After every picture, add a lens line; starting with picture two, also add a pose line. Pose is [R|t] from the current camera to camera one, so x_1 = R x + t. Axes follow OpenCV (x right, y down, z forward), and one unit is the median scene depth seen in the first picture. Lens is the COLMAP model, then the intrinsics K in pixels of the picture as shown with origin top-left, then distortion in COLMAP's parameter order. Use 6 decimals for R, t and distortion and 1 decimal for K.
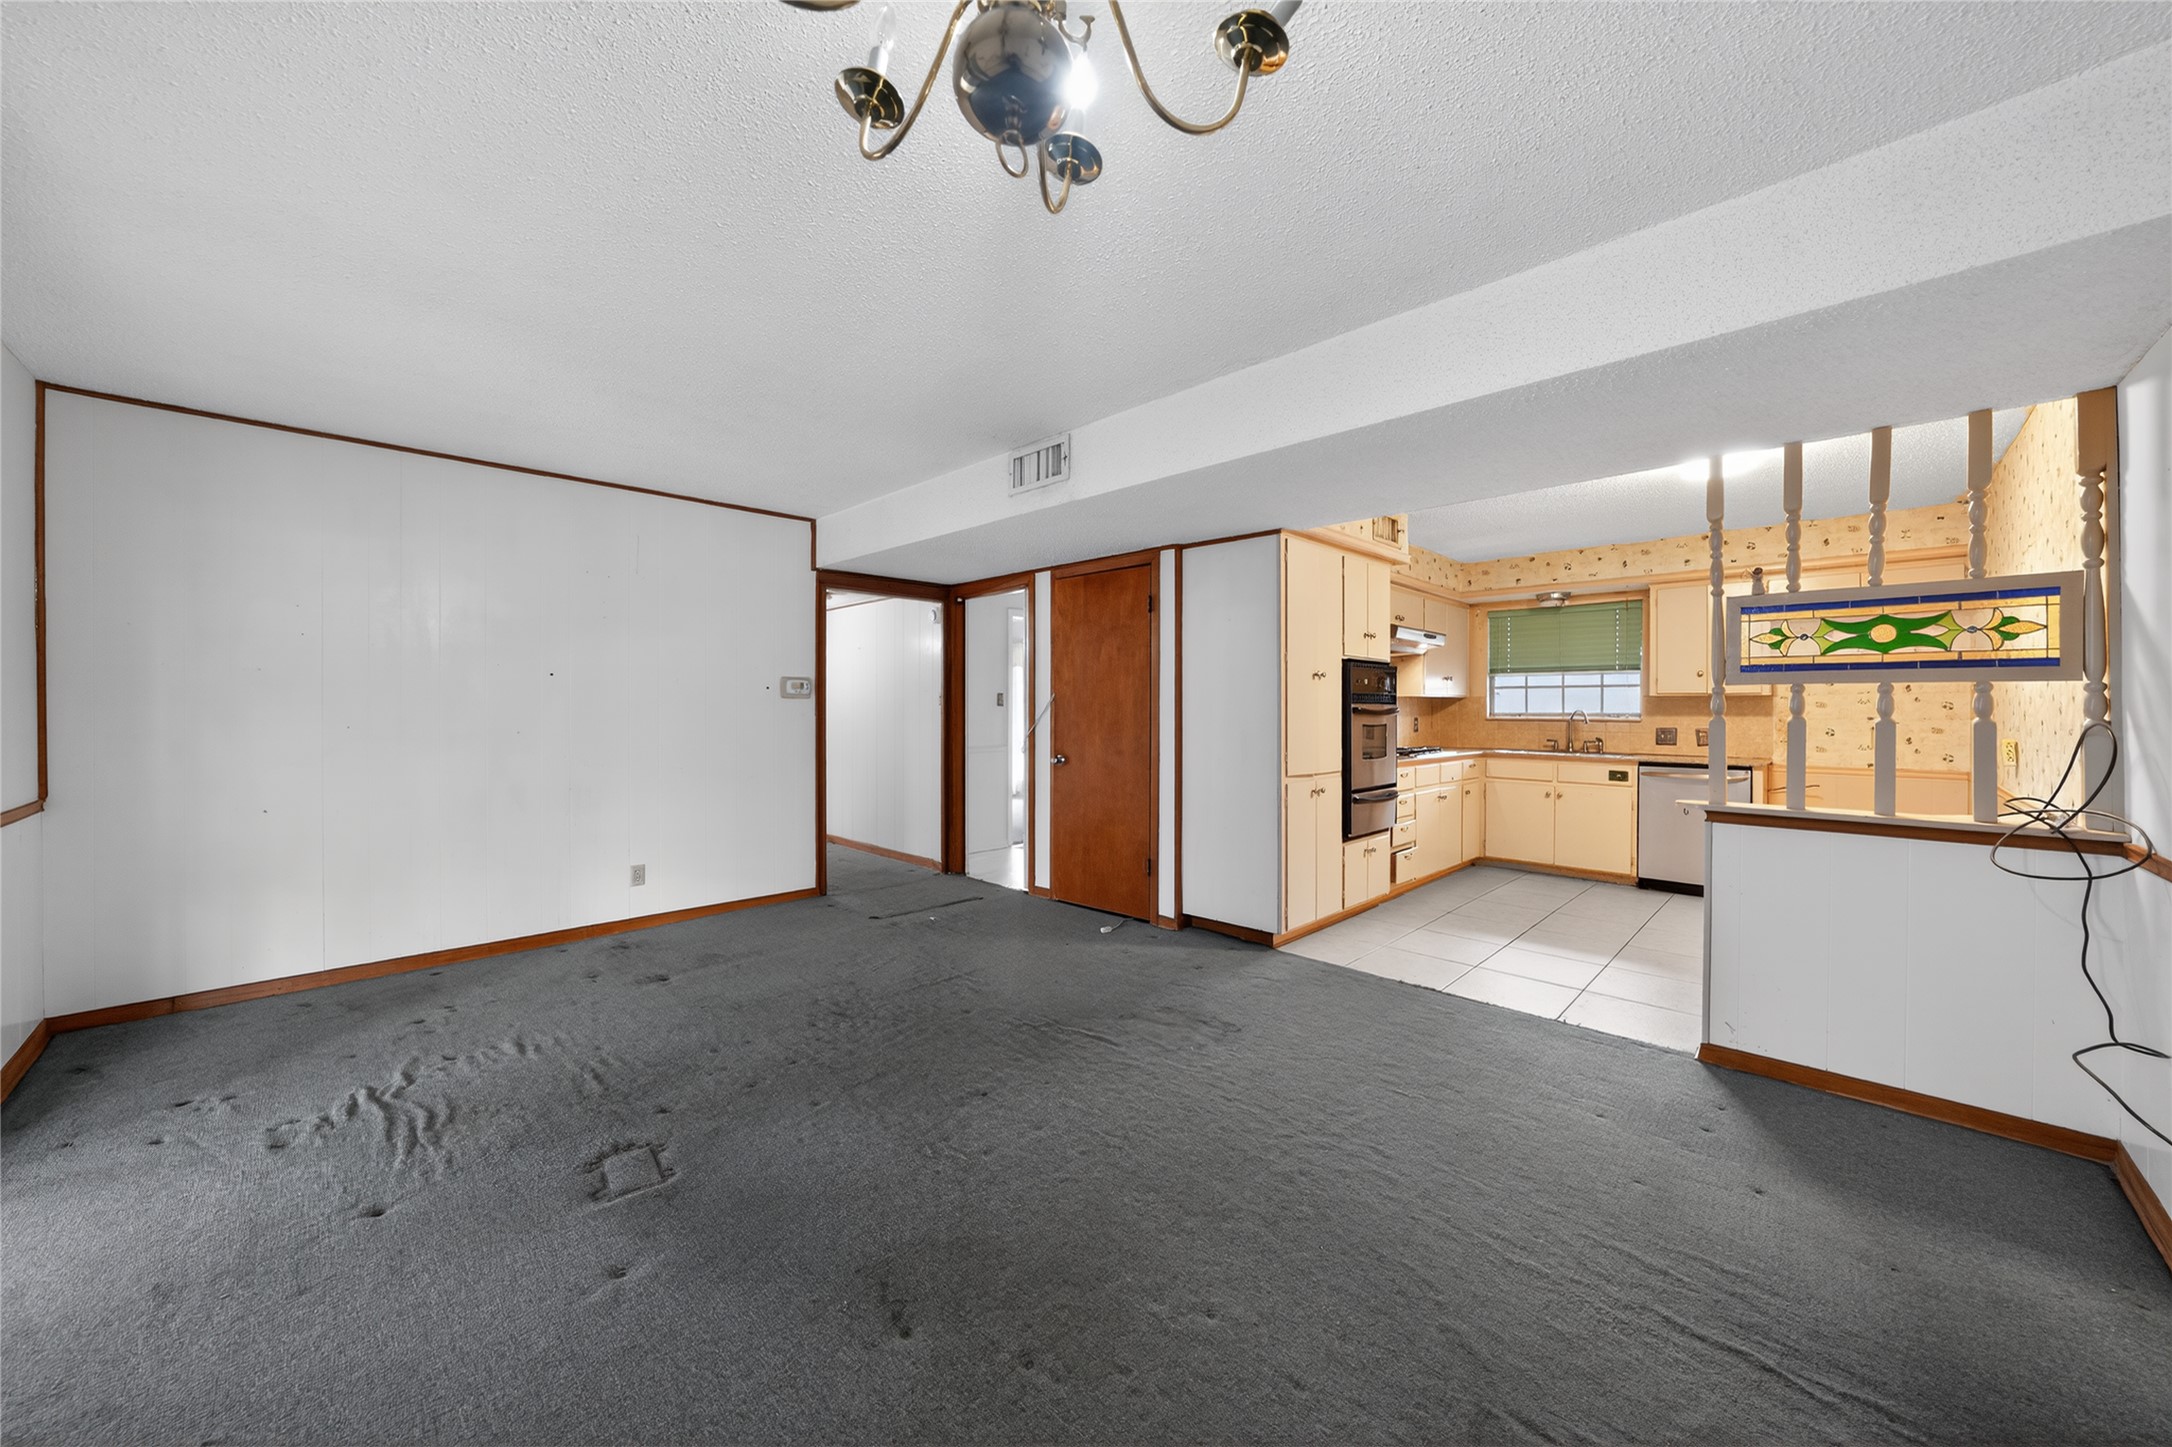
lens RADIAL K [[789.7, 0, 1100.4], [0, 789.7, 709.5], [0, 0, 1]] dist [-0.012498, -0.000068]
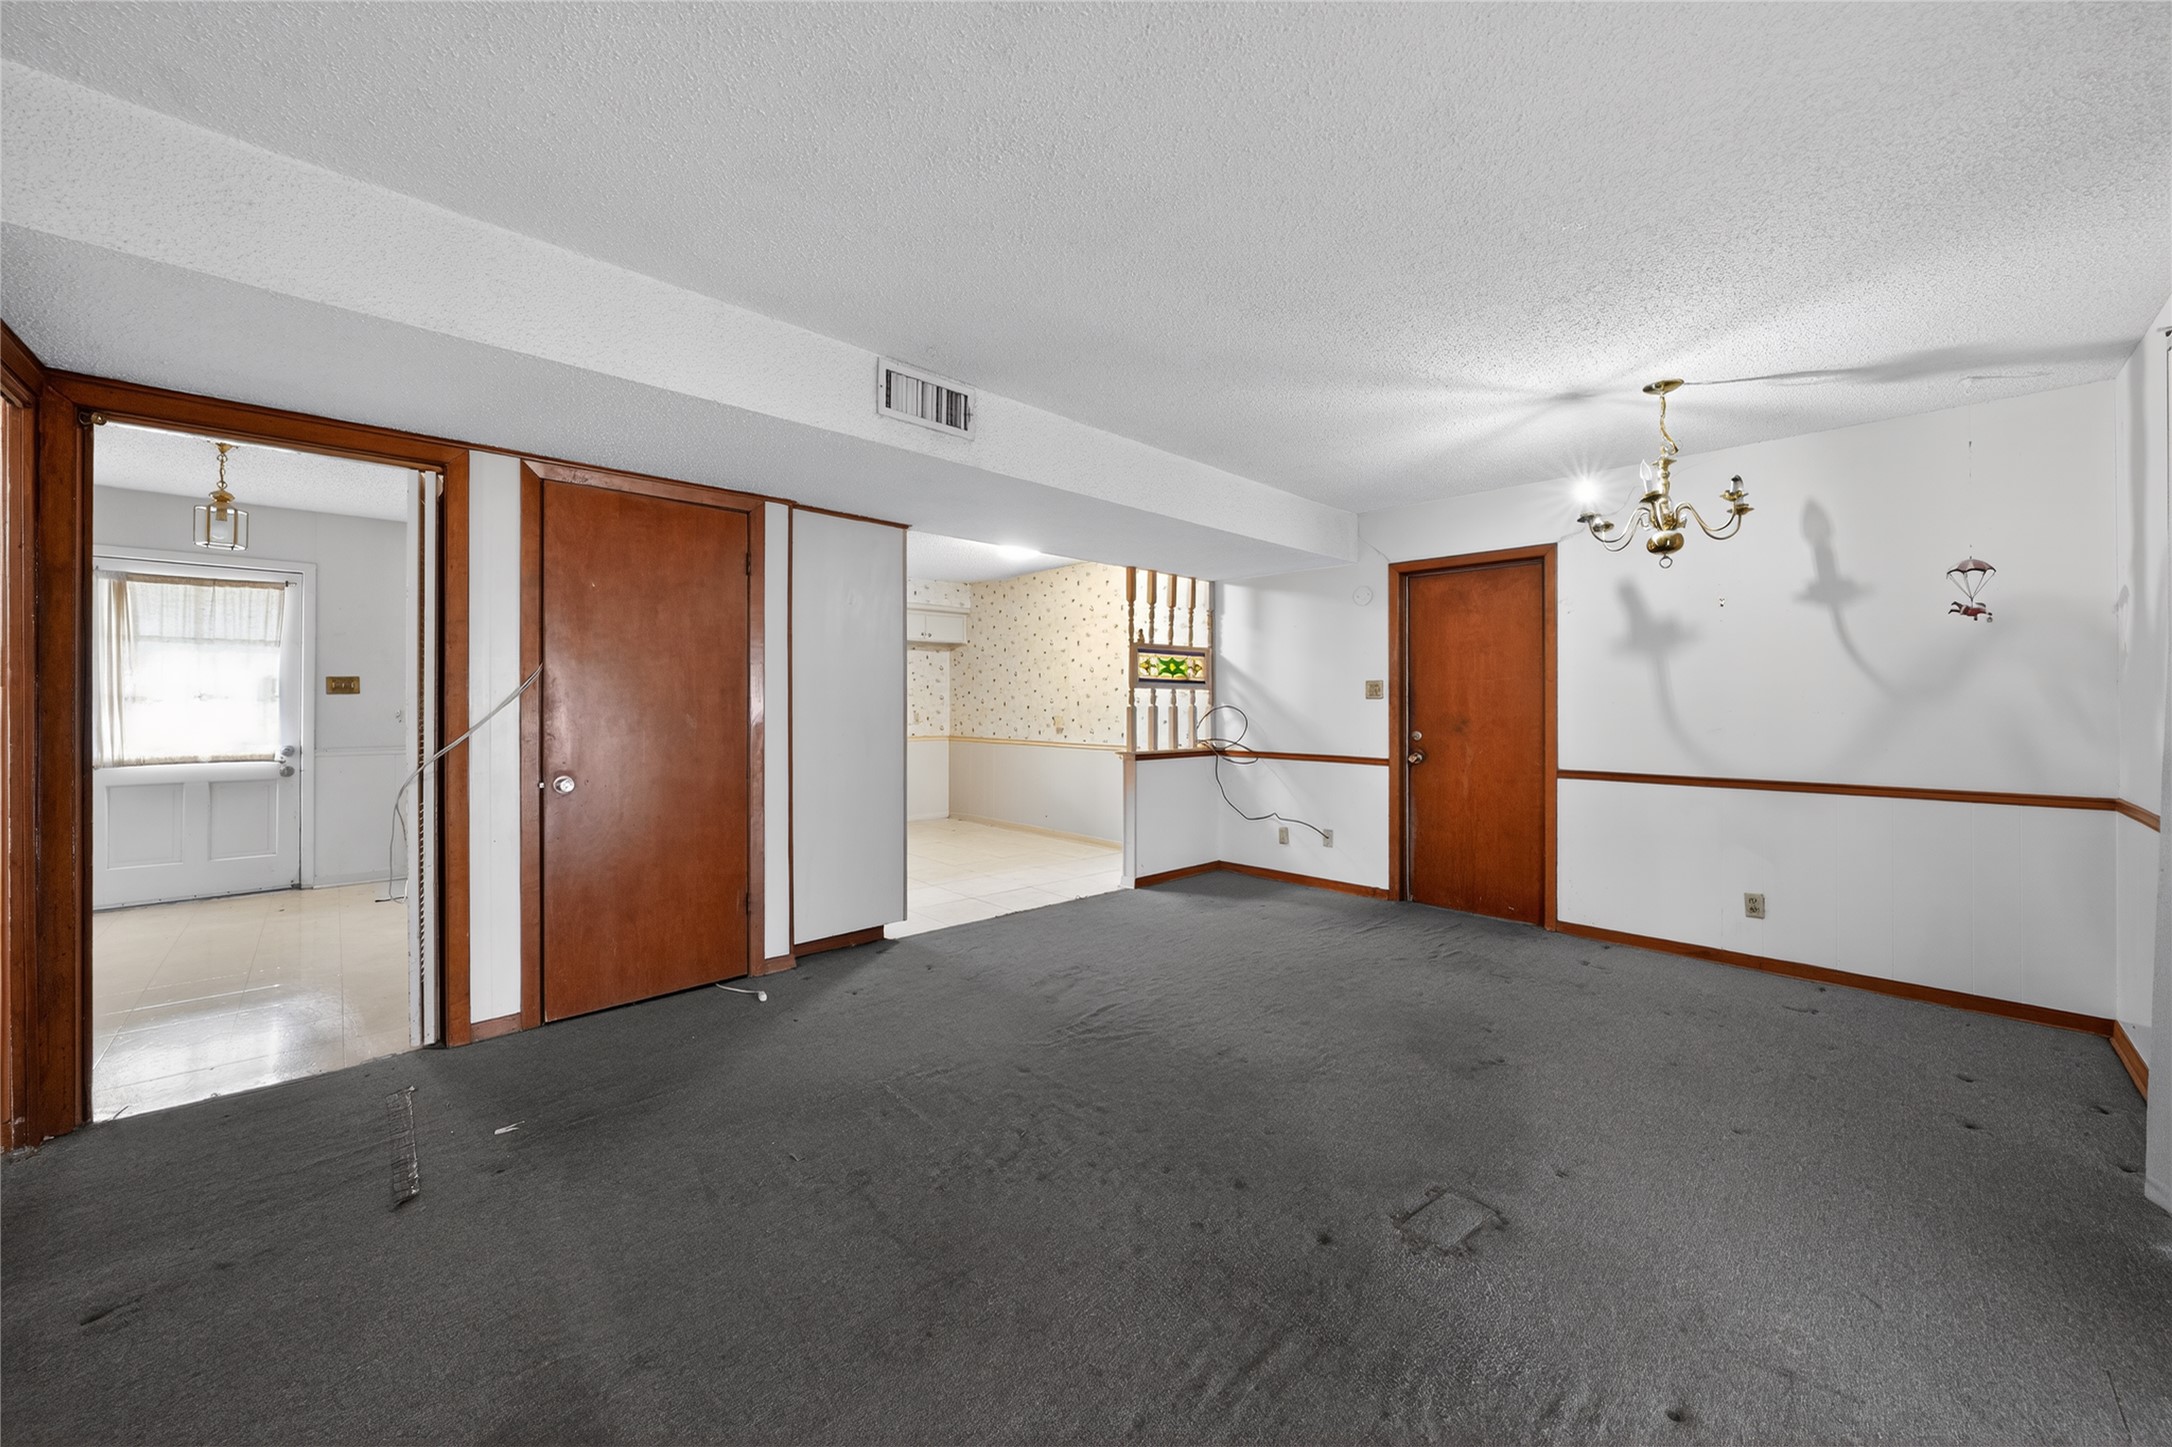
lens RADIAL K [[789.7, 0, 1100.4], [0, 789.7, 709.5], [0, 0, 1]] dist [-0.012498, -0.000068]
pose [[0.038519, -0.013993, 0.999160, -0.572304], [-0.002532, 0.999897, 0.014101, -0.003491], [-0.999255, -0.003073, 0.038479, 0.515982]]
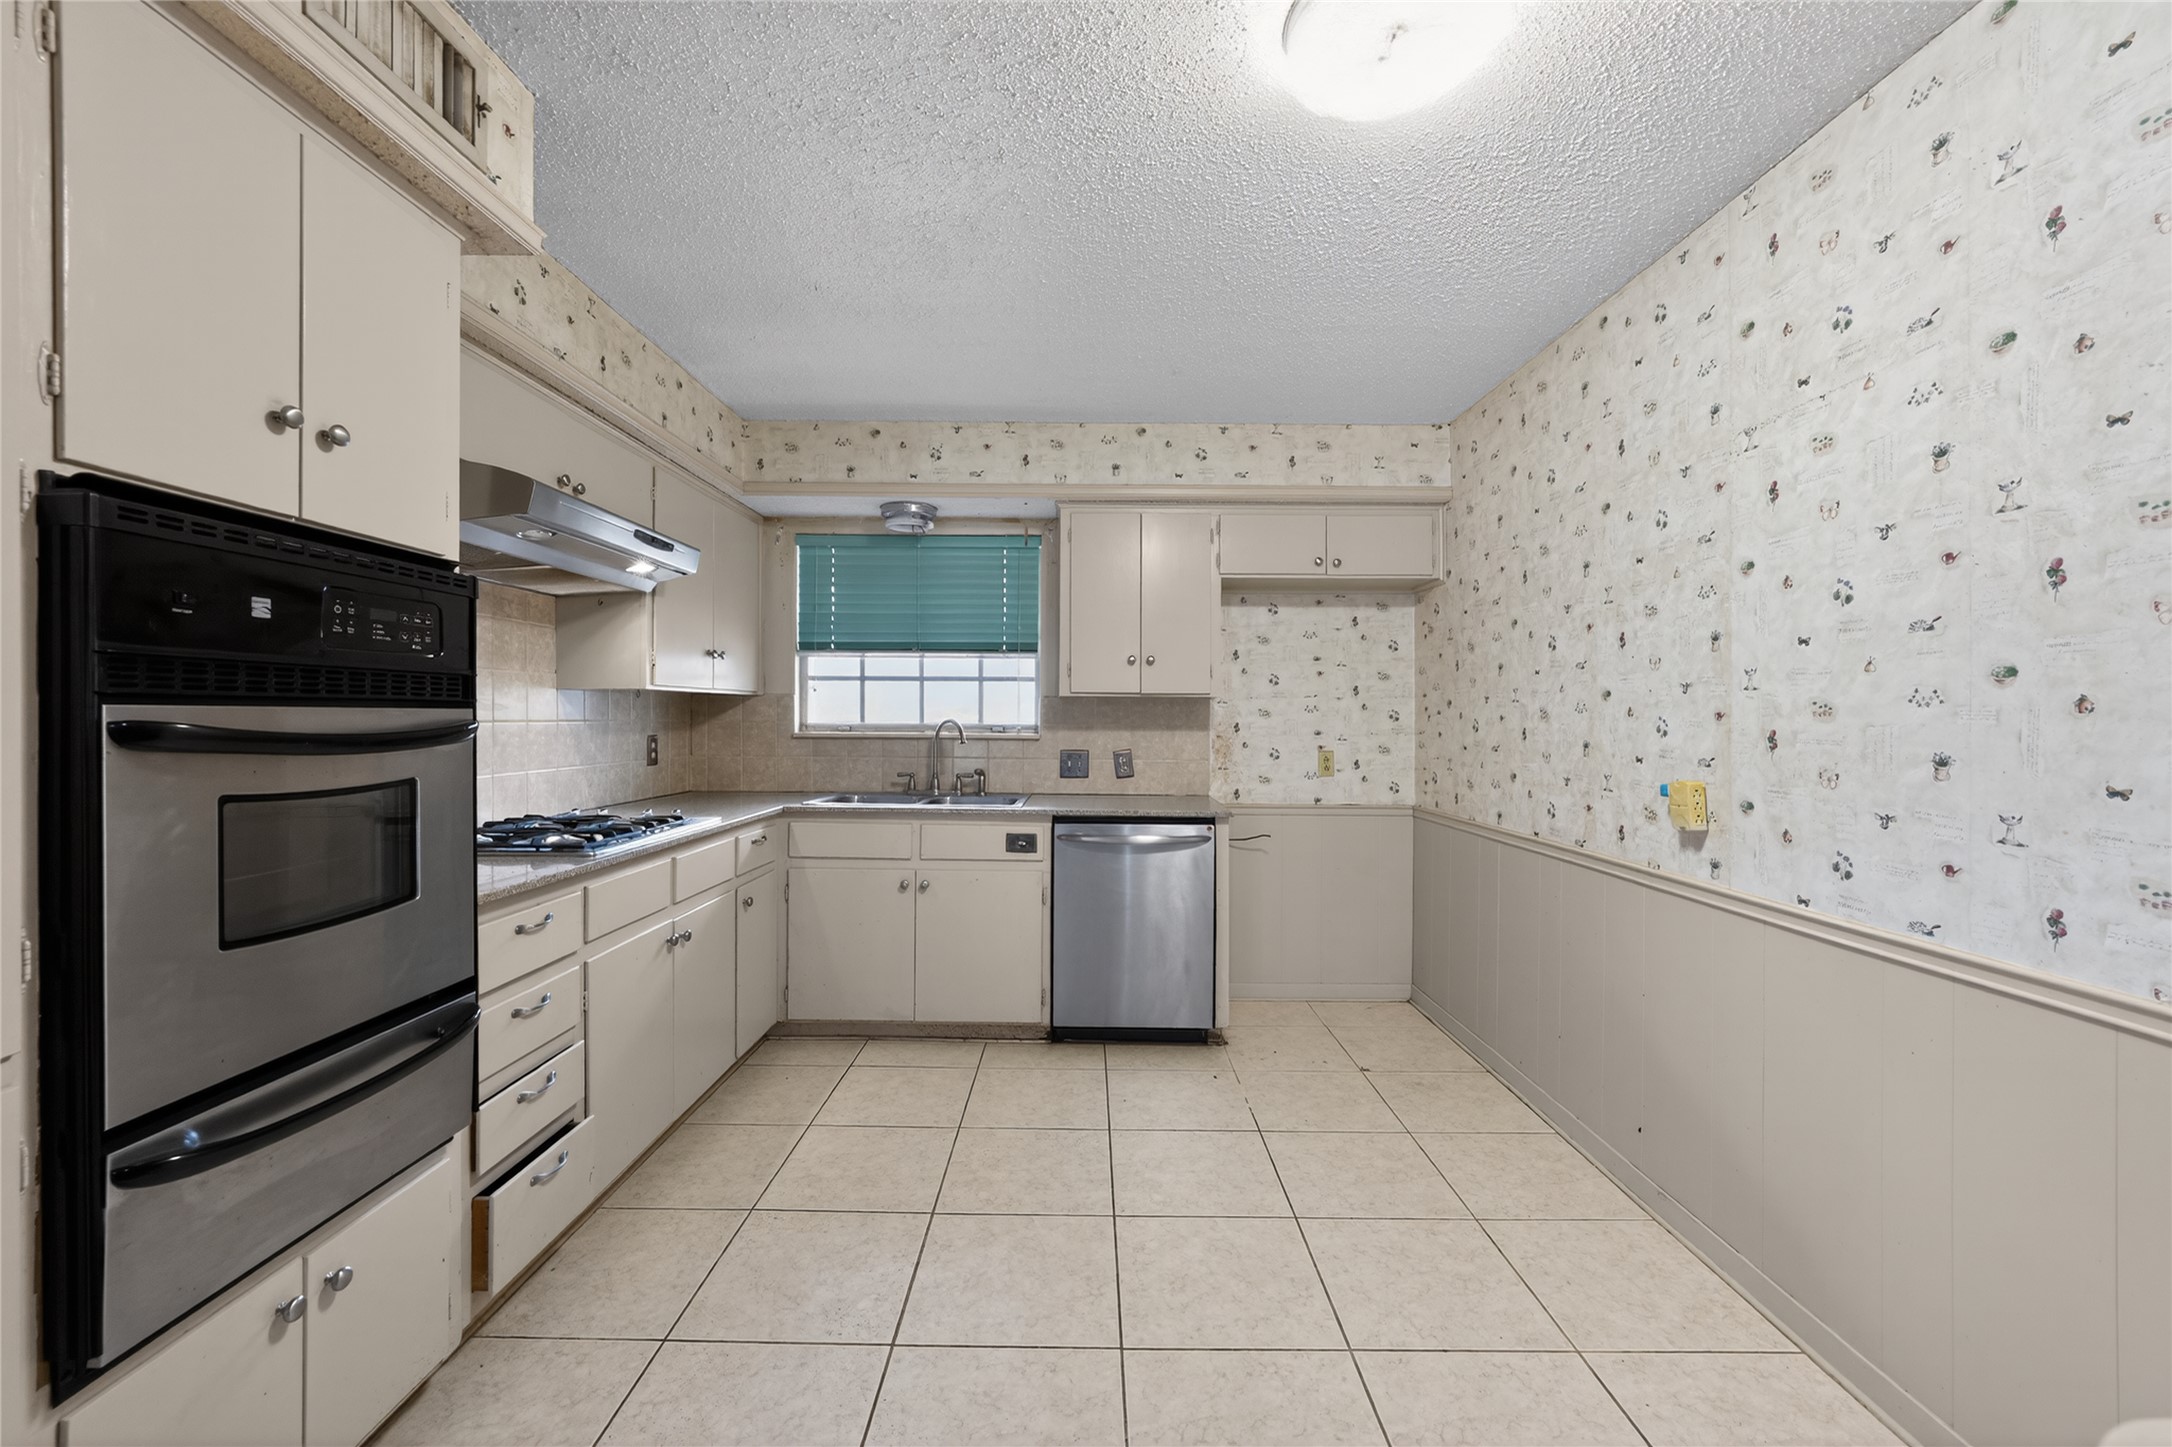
lens RADIAL K [[873.7, 0, 1080.1], [0, 873.7, 718.8], [0, 0, 1]] dist [-0.001102, 0.000030]
pose [[0.727990, -0.000538, 0.685587, 0.278919], [-0.004236, 0.999977, 0.005283, -0.004217], [-0.685574, -0.006750, 0.727971, 0.538278]]
